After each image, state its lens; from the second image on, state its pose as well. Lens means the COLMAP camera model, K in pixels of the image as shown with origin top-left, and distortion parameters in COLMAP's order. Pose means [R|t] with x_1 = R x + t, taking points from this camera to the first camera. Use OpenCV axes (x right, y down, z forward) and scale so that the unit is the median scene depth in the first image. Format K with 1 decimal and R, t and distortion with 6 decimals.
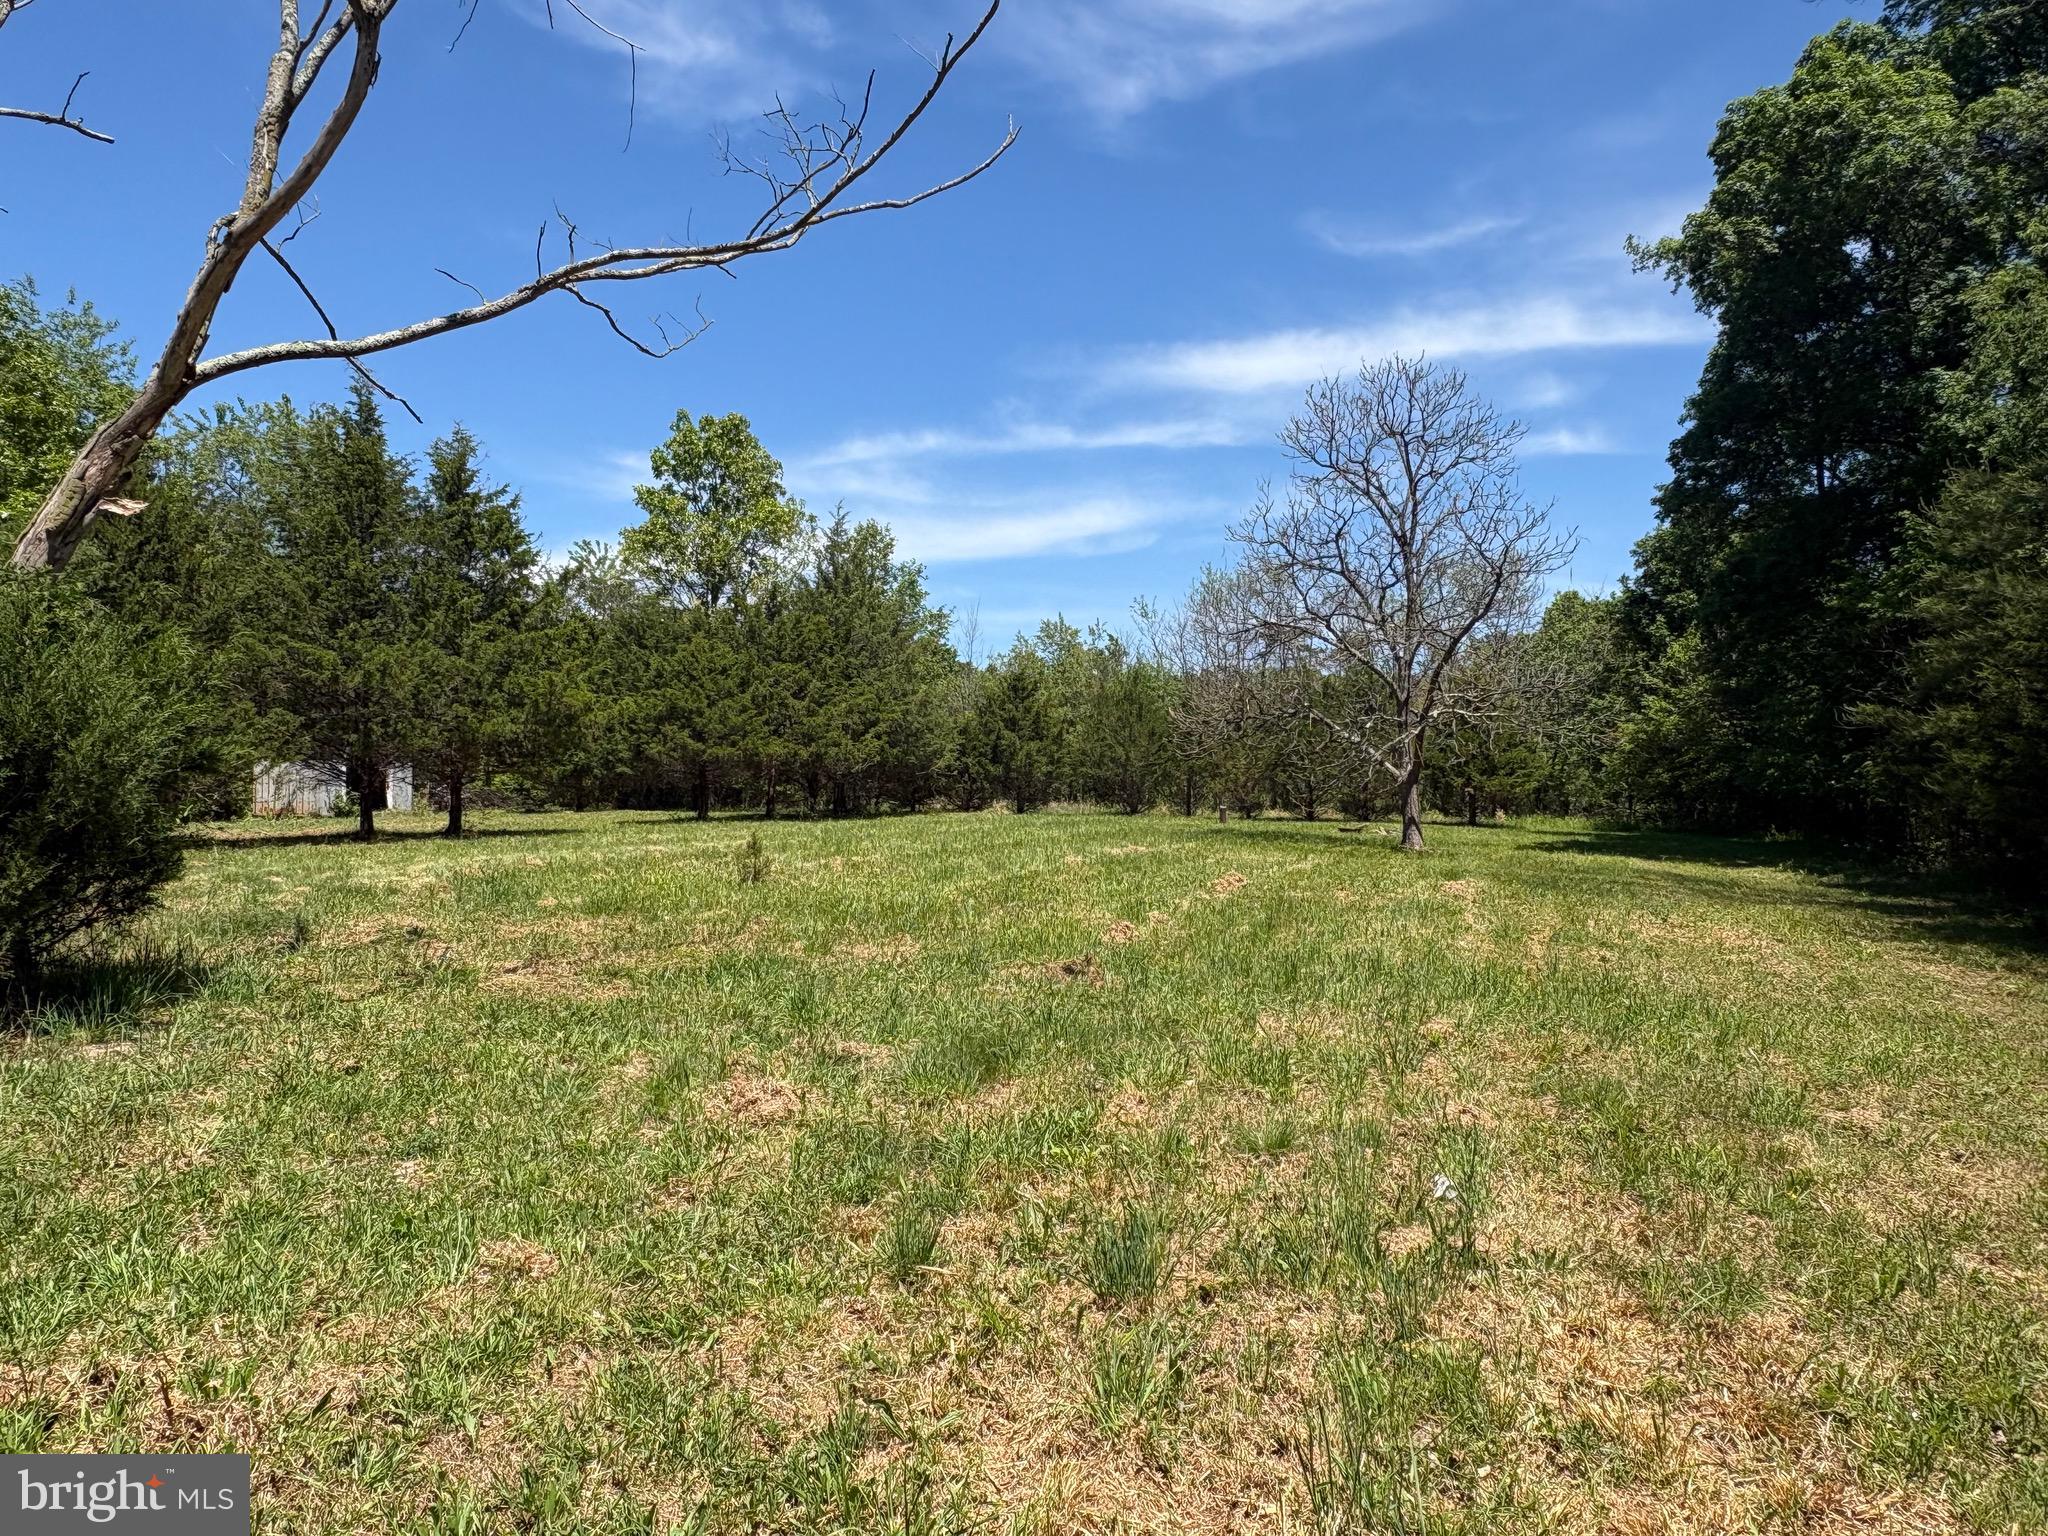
lens RADIAL K [[1436.0, 0, 1022.9], [0, 1436.0, 779.4], [0, 0, 1]] dist [0.005285, 0.000637]
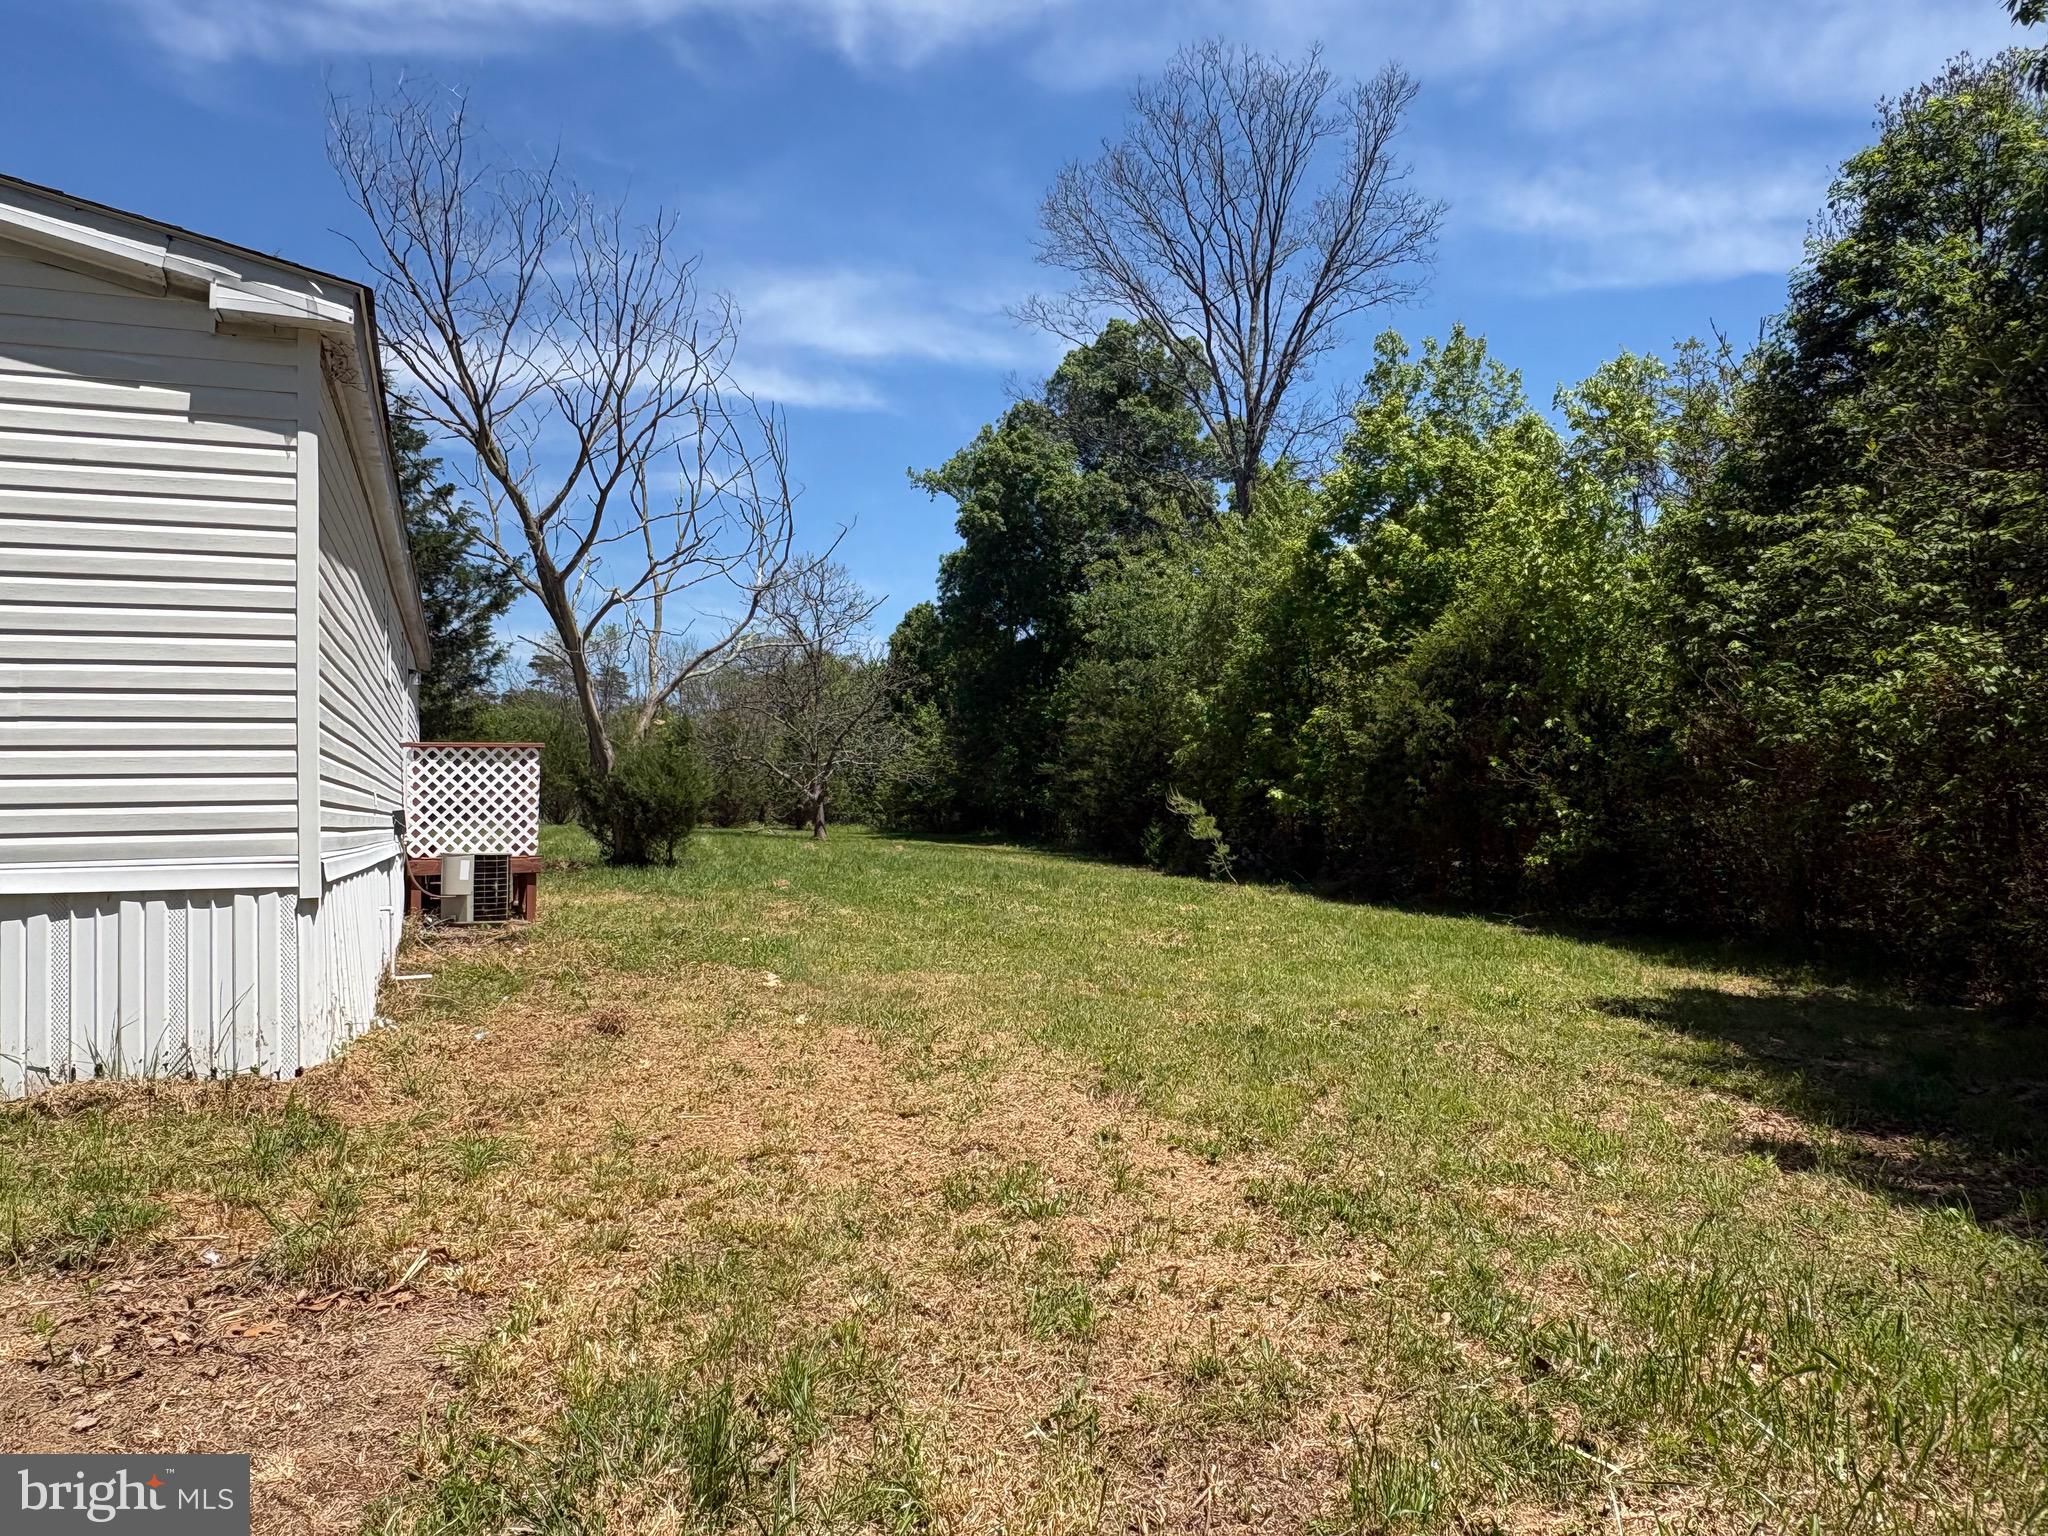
lens RADIAL K [[1436.0, 0, 1023.4], [0, 1436.0, 768.8], [0, 0, 1]] dist [0.005285, 0.000637]
pose [[0.850480, 0.010402, 0.525904, -0.457402], [-0.001010, 0.999835, -0.018143, -0.005262], [-0.526006, 0.014899, 0.850351, -0.639946]]
